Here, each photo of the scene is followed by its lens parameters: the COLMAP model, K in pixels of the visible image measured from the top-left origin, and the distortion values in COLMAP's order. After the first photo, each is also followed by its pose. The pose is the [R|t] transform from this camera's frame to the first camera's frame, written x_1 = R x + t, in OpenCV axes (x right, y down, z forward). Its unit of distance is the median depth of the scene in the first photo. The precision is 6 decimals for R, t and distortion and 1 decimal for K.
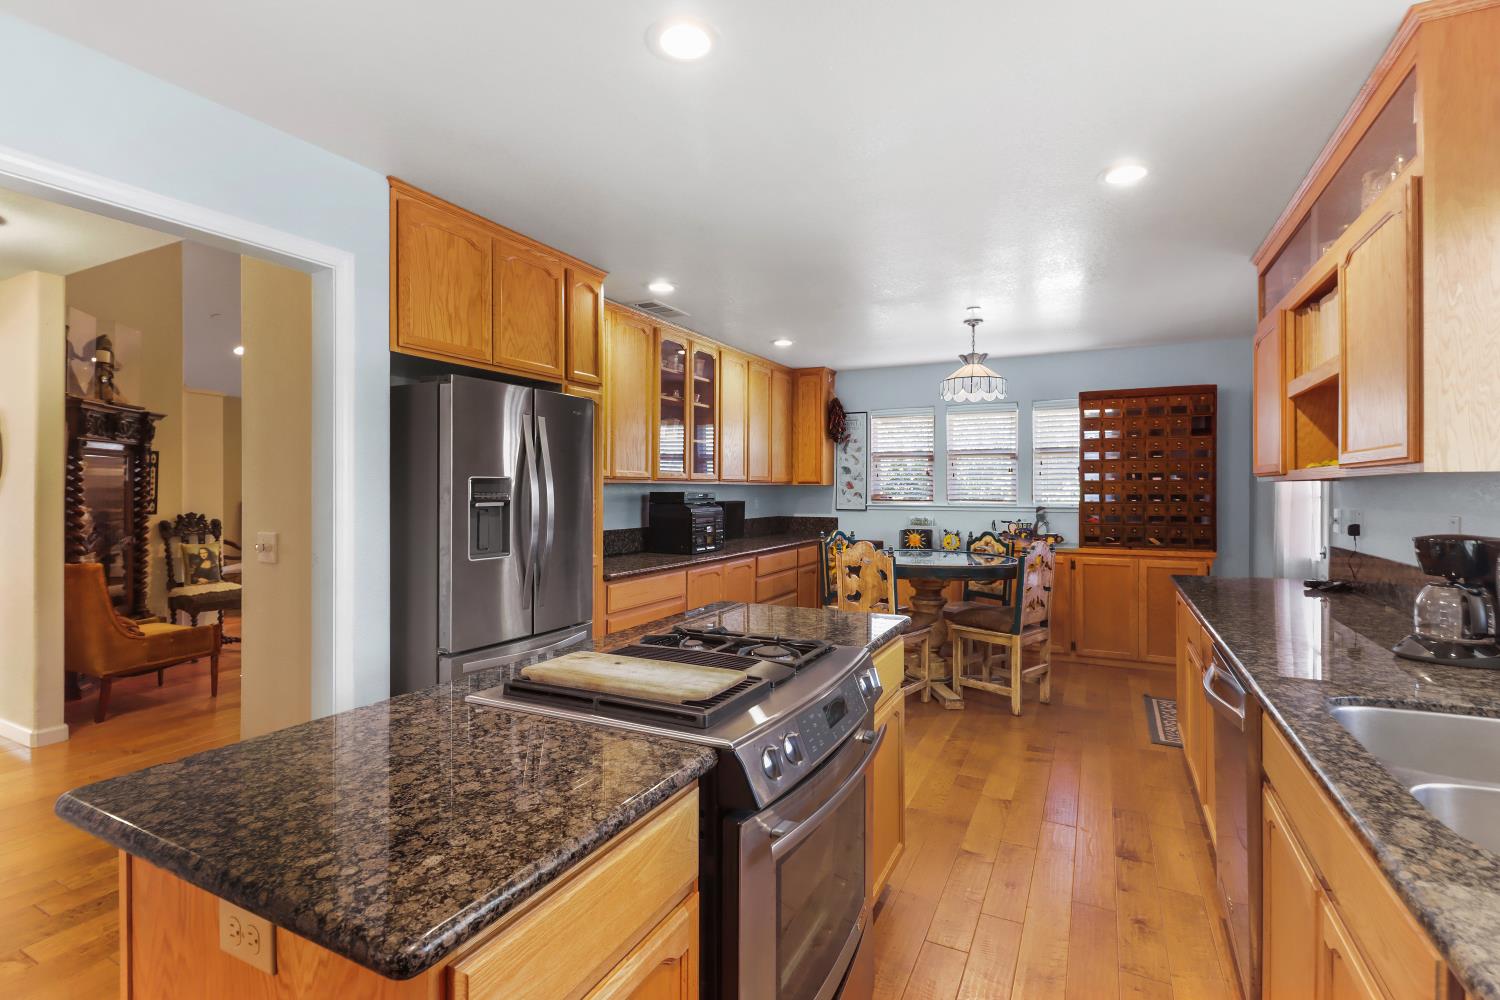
lens RADIAL K [[691.6, 0, 742.5], [0, 691.6, 493.0], [0, 0, 1]] dist [-0.001573, -0.003182]
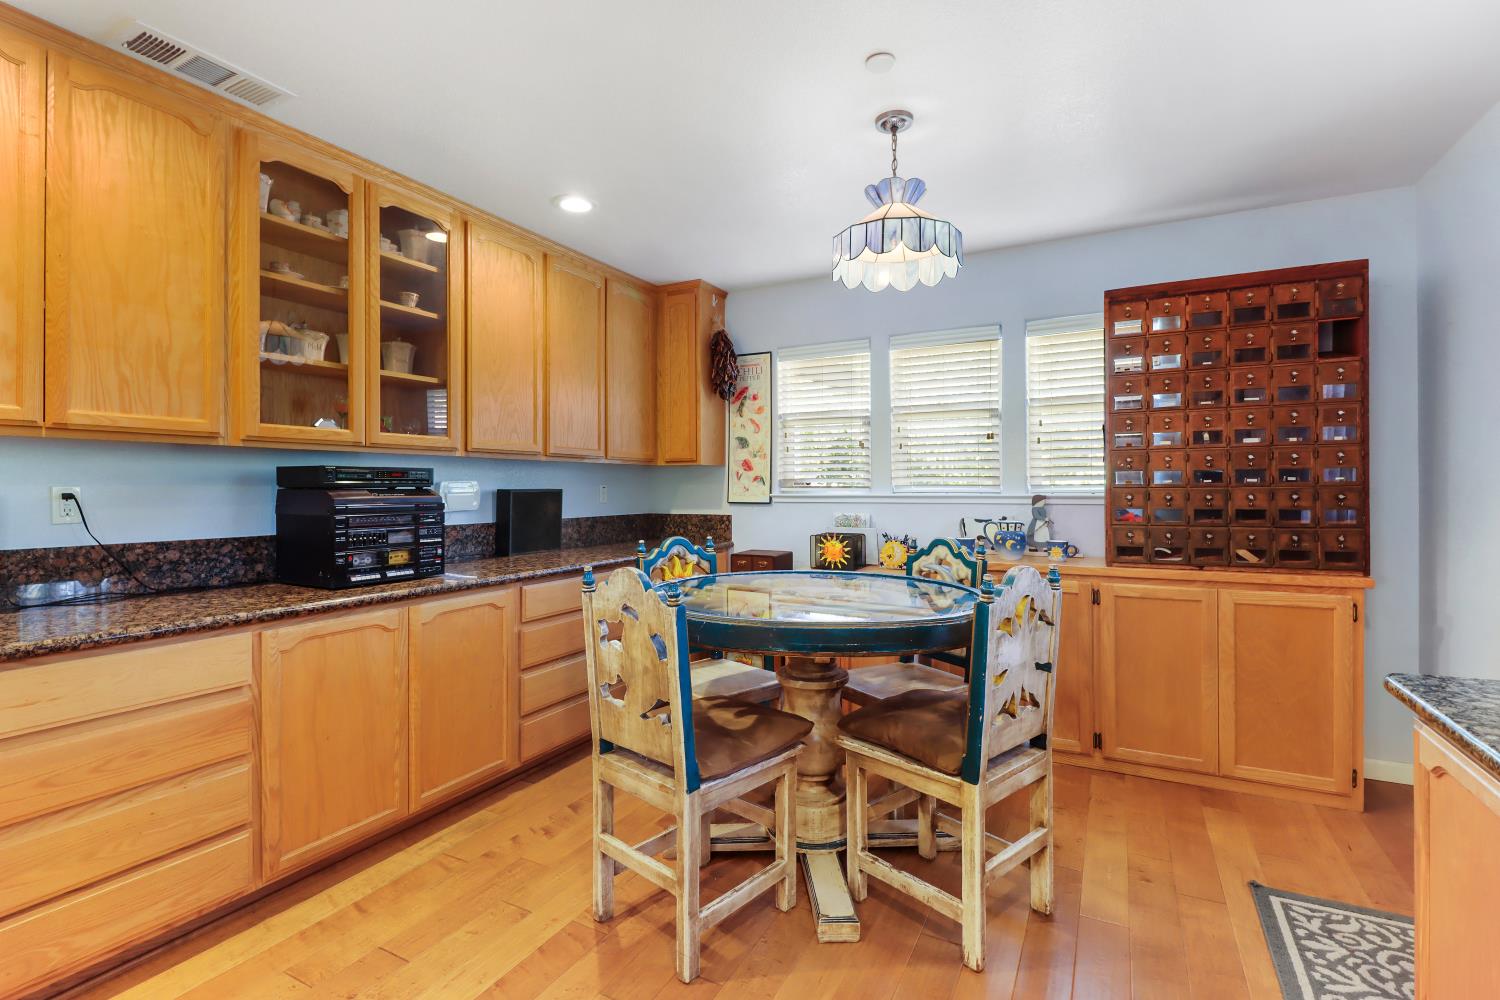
lens RADIAL K [[691.6, 0, 744.3], [0, 691.6, 486.1], [0, 0, 1]] dist [-0.001573, -0.003182]
pose [[0.999896, -0.004608, -0.013667, 0.204037], [0.004505, 0.999961, -0.007566, 0.017005], [0.013701, 0.007504, 0.999878, 0.441637]]
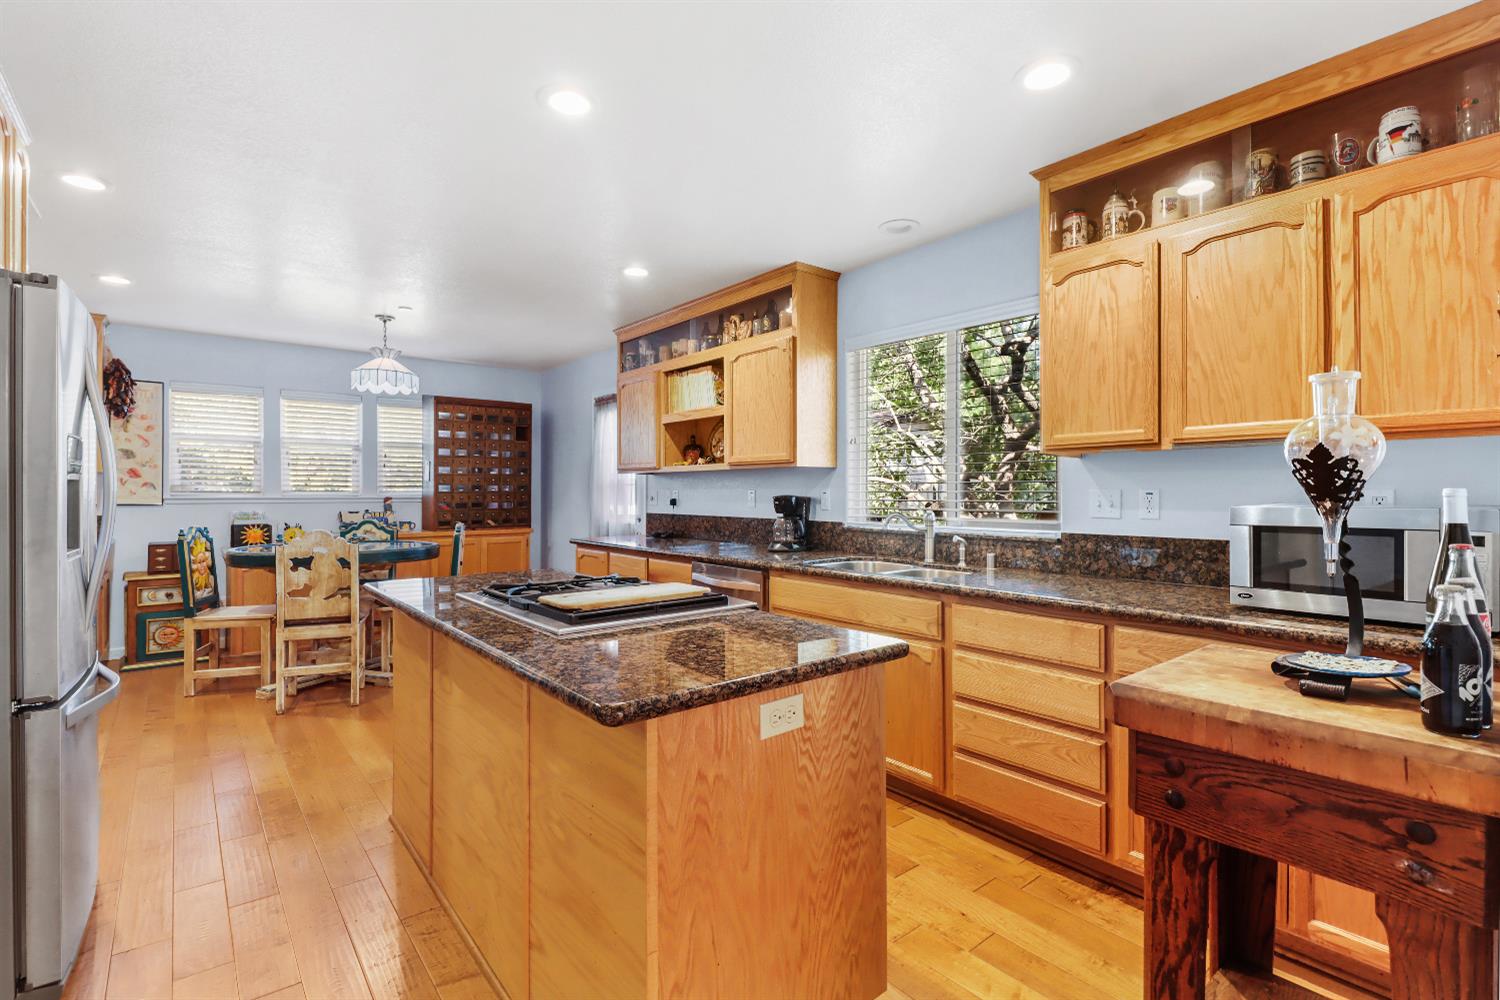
lens RADIAL K [[691.6, 0, 752.6], [0, 691.6, 495.4], [0, 0, 1]] dist [-0.001573, -0.003182]
pose [[0.392601, -0.004342, 0.919699, -0.361026], [0.003616, 0.999988, 0.003177, 0.017590], [-0.919702, 0.002078, 0.392612, 0.070975]]
